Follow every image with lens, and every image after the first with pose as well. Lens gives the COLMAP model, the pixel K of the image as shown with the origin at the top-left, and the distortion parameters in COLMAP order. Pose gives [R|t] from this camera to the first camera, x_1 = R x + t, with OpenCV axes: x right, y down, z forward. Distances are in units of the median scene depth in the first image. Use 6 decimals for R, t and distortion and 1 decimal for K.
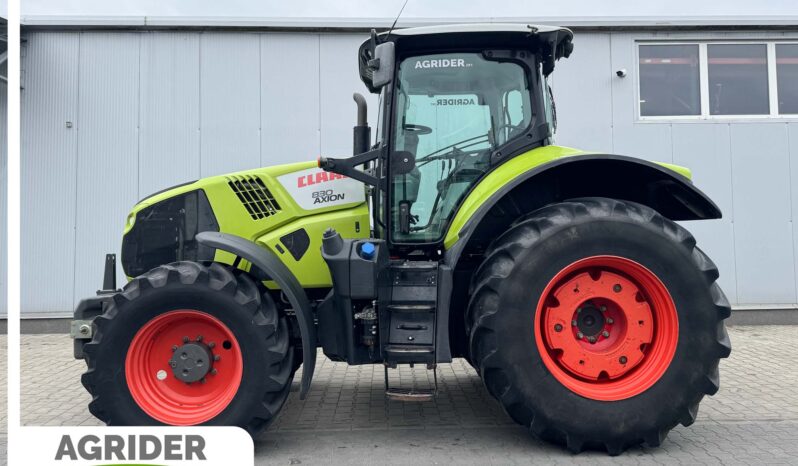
lens RADIAL K [[634.3, 0, 421.0], [0, 634.3, 211.8], [0, 0, 1]] dist [0.002673, -0.014837]
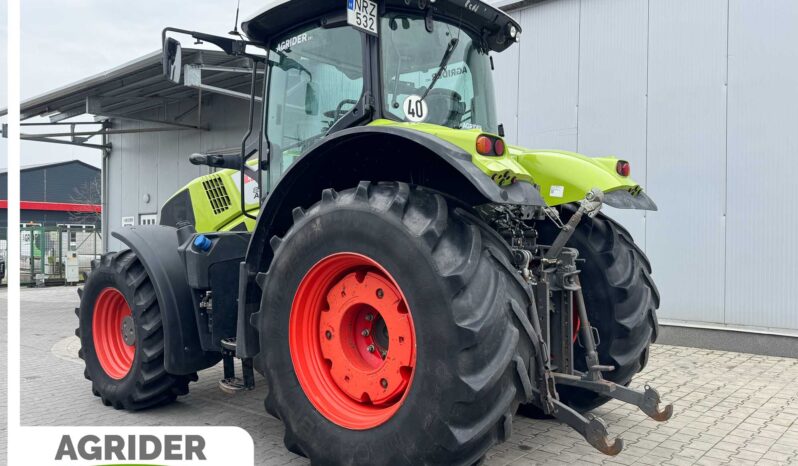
lens RADIAL K [[634.3, 0, 400.2], [0, 634.3, 240.8], [0, 0, 1]] dist [0.002673, -0.014837]
pose [[0.758767, 0.009037, -0.651299, 0.740758], [0.033100, 0.998077, 0.052411, 0.011474], [0.650520, -0.061326, 0.757009, 0.364354]]
